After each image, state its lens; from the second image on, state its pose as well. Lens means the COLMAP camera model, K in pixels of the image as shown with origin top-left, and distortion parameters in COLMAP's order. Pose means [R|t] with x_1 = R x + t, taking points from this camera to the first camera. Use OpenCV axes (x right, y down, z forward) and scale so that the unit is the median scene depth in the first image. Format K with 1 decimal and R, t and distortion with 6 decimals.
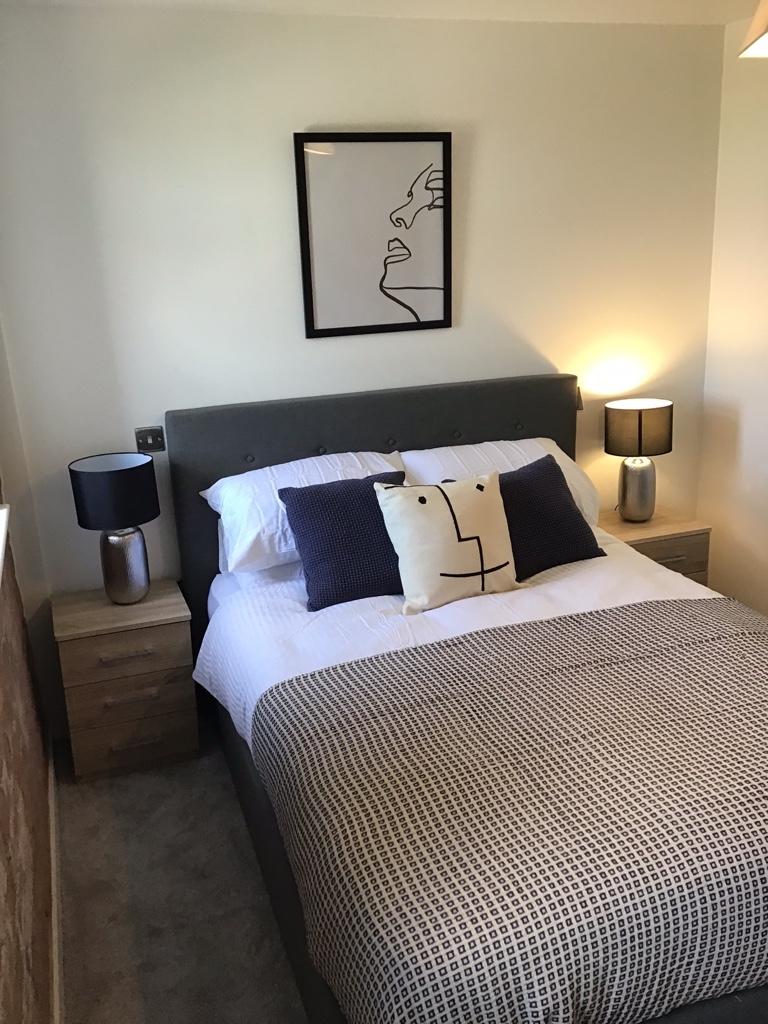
lens RADIAL K [[943.7, 0, 384.0], [0, 943.7, 512.0], [0, 0, 1]] dist [0.146555, -0.298096]
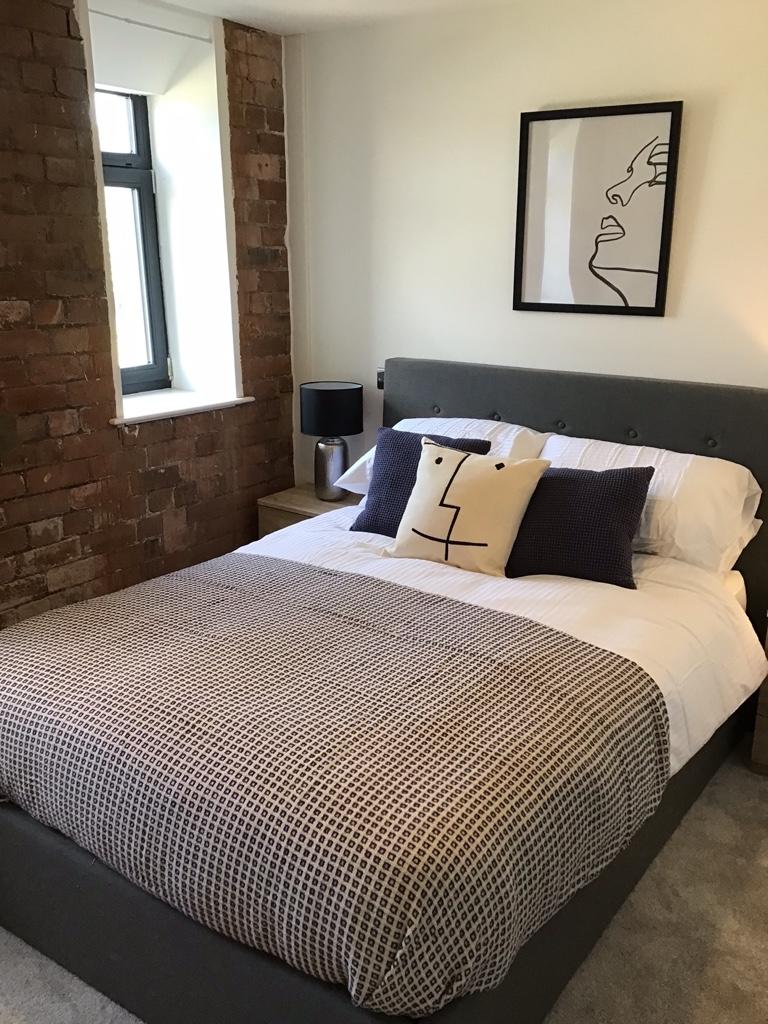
lens RADIAL K [[943.7, 0, 384.0], [0, 943.7, 512.0], [0, 0, 1]] dist [0.146555, -0.298096]
pose [[0.563256, 0.262610, -0.783440, 0.719643], [-0.272755, 0.954096, 0.123717, -0.061374], [0.779967, 0.144003, 0.609028, 0.283093]]
